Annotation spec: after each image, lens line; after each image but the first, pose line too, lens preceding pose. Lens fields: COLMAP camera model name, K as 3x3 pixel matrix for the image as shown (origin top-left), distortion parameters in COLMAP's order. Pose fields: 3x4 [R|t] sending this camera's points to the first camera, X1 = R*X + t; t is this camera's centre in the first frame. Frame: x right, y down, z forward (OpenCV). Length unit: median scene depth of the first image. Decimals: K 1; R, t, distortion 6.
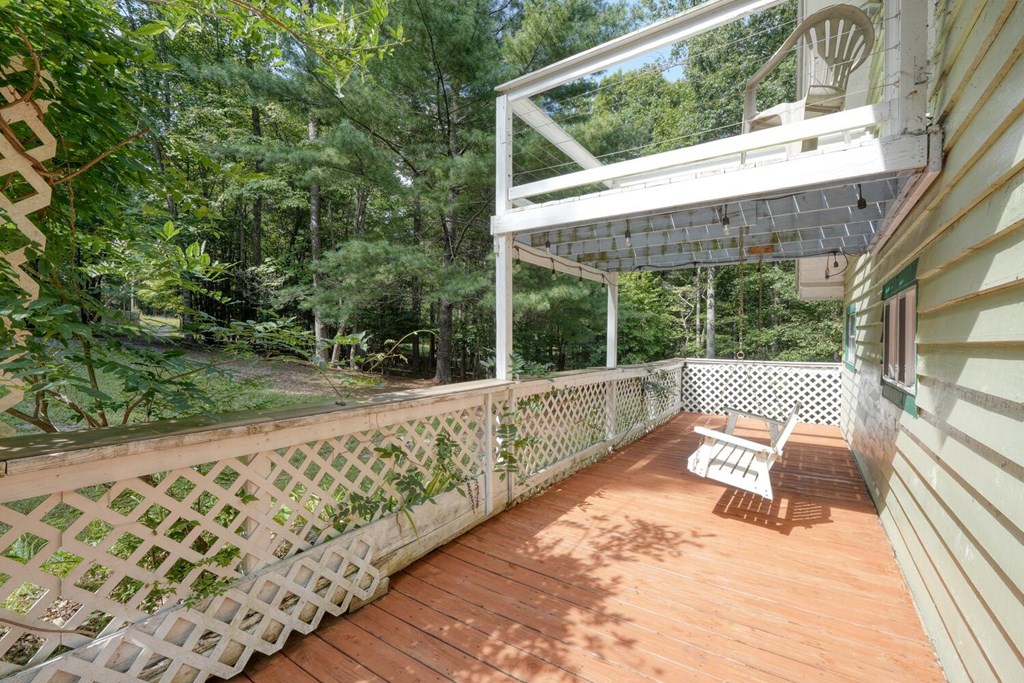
lens RADIAL K [[425.8, 0, 512.9], [0, 425.8, 340.9], [0, 0, 1]] dist [0.001629, 0.000101]
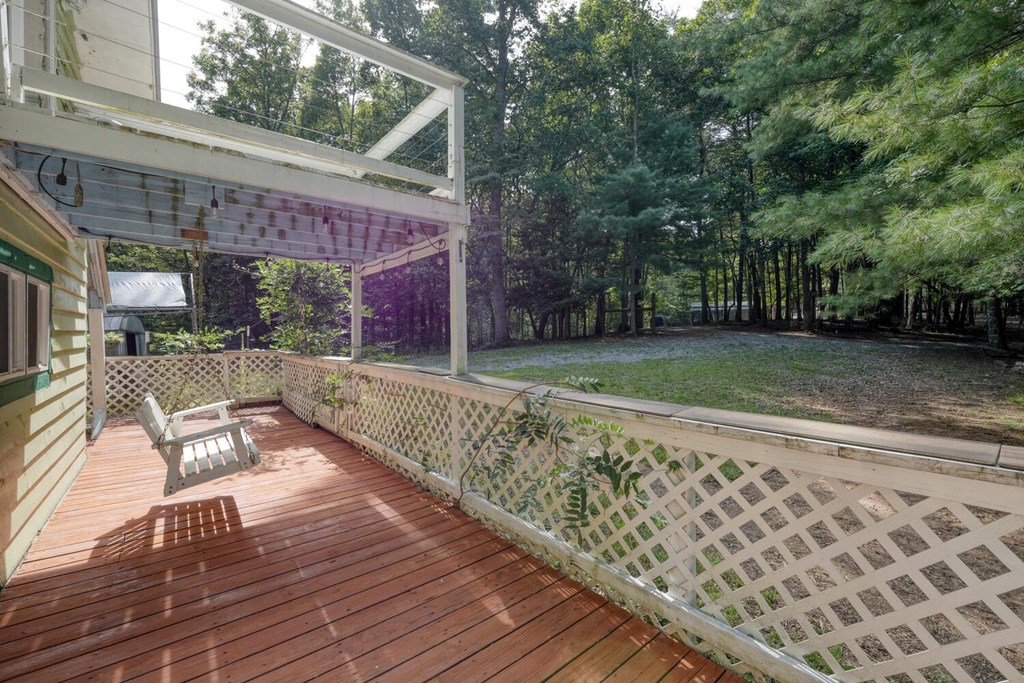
lens RADIAL K [[425.8, 0, 511.8], [0, 425.8, 339.8], [0, 0, 1]] dist [0.001629, 0.000101]
pose [[-0.289320, -0.012416, -0.957152, 1.281923], [-0.014528, 0.999858, -0.008578, 0.020342], [0.957122, 0.011423, -0.289459, 1.965298]]
